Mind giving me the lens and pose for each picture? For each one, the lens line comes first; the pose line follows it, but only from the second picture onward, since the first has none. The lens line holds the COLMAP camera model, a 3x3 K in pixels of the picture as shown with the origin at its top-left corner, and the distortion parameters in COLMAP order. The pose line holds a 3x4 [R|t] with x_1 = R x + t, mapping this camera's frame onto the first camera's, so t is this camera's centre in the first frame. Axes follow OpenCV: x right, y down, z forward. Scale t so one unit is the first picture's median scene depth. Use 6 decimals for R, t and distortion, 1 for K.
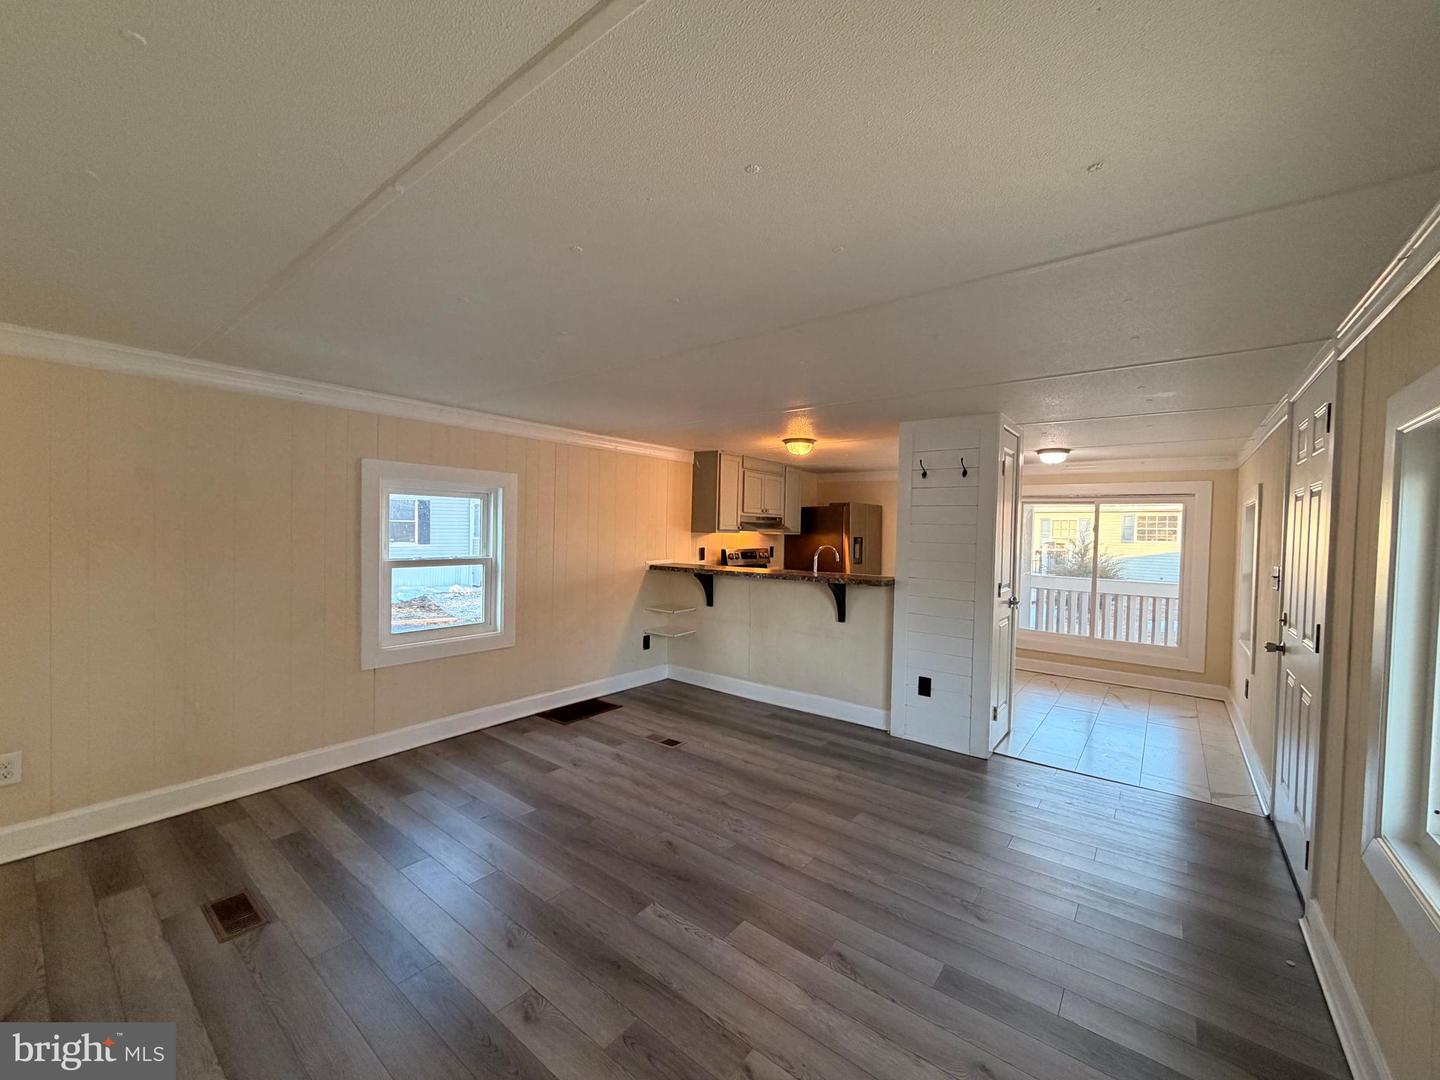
lens RADIAL K [[571.7, 0, 715.7], [0, 571.7, 531.5], [0, 0, 1]] dist [-0.001010, 0.000200]
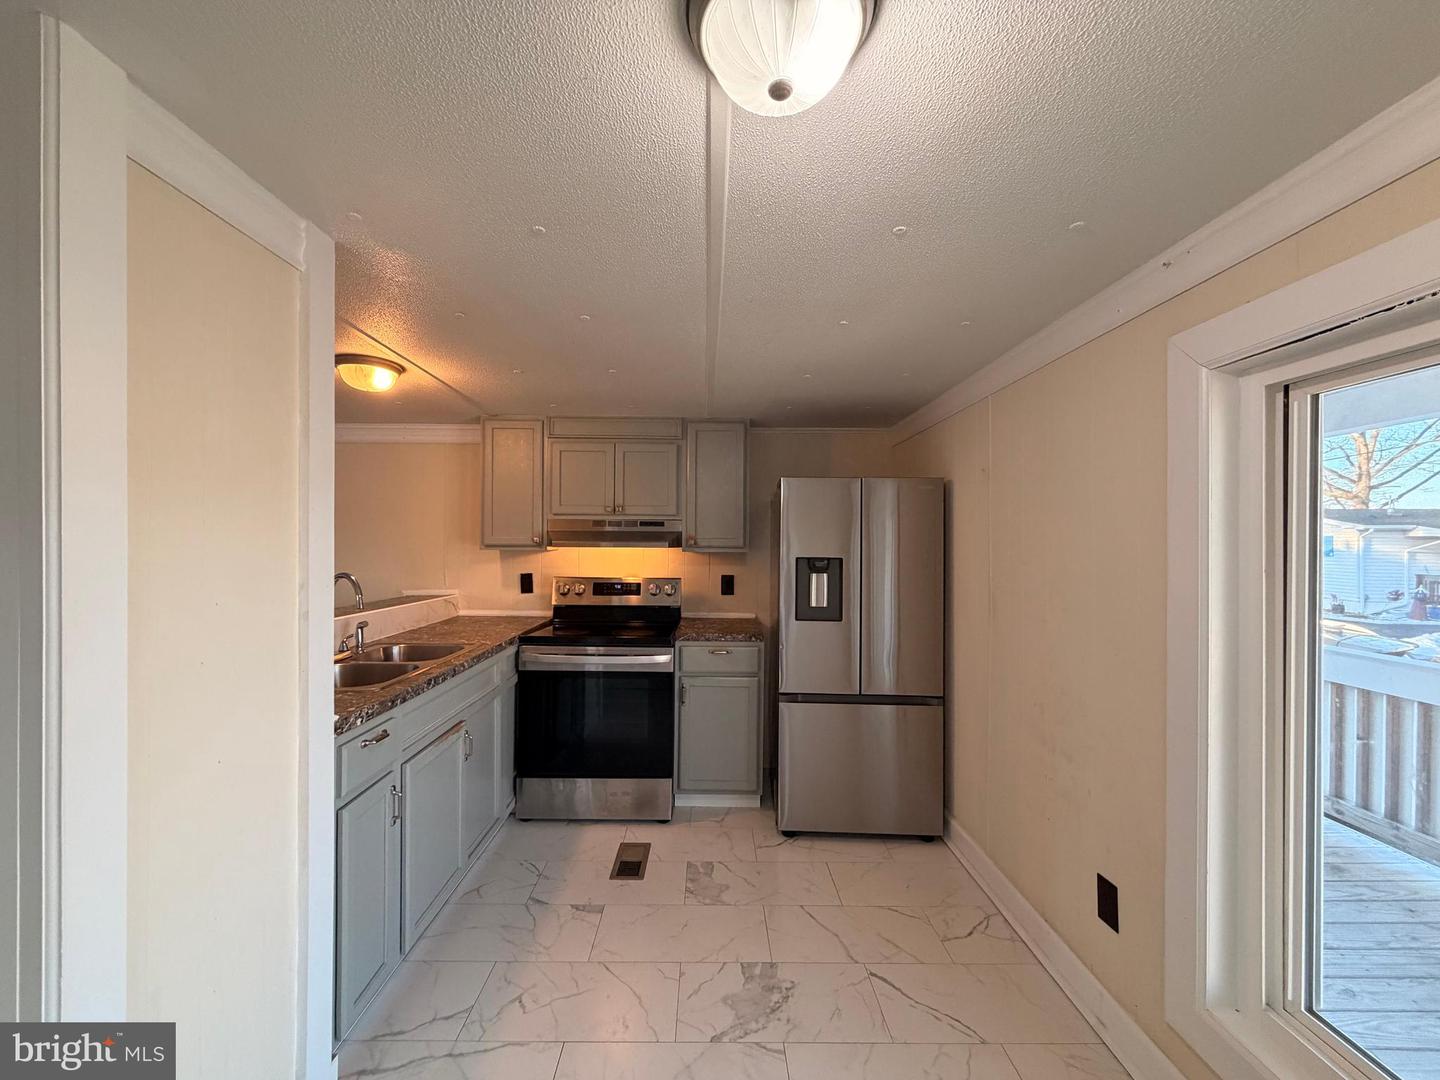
lens RADIAL K [[571.7, 0, 716.1], [0, 571.7, 539.0], [0, 0, 1]] dist [-0.001010, 0.000200]
pose [[0.630989, -0.023189, -0.775445, 0.941651], [0.001898, 0.999596, -0.028348, 0.013607], [0.775789, 0.016415, 0.630779, 1.195880]]
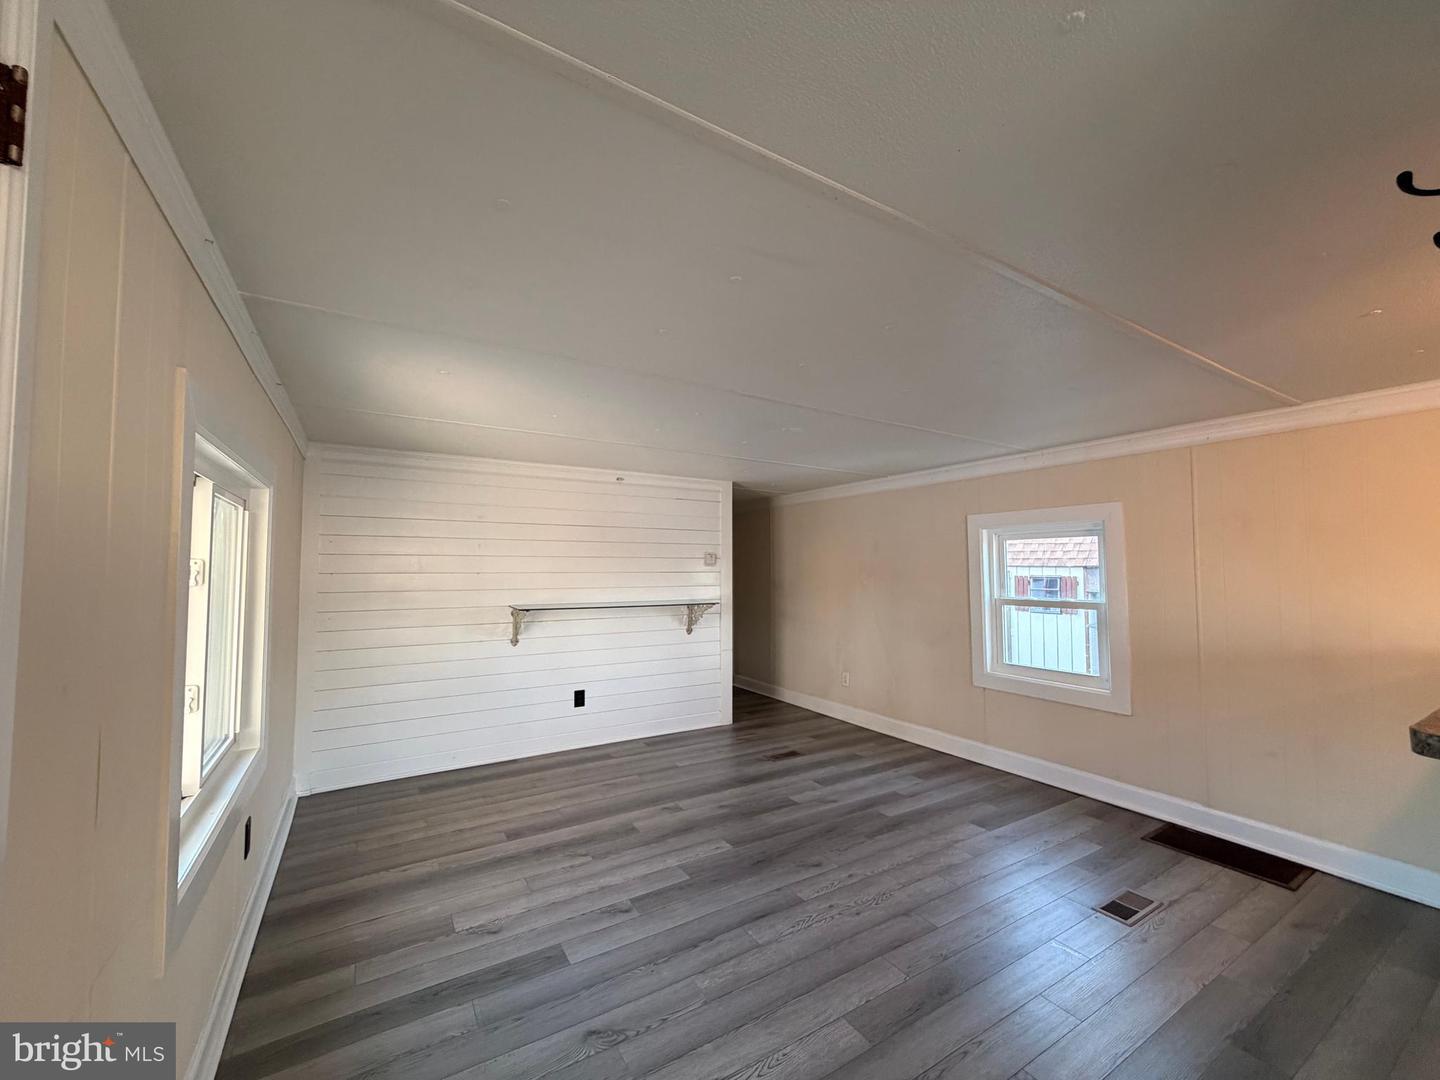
lens RADIAL K [[571.7, 0, 716.7], [0, 571.7, 538.0], [0, 0, 1]] dist [-0.001010, 0.000200]
pose [[-0.346143, -0.075333, -0.935152, 0.686784], [-0.013479, 0.997067, -0.075331, 0.023138], [0.938085, -0.013471, -0.346144, 0.825989]]
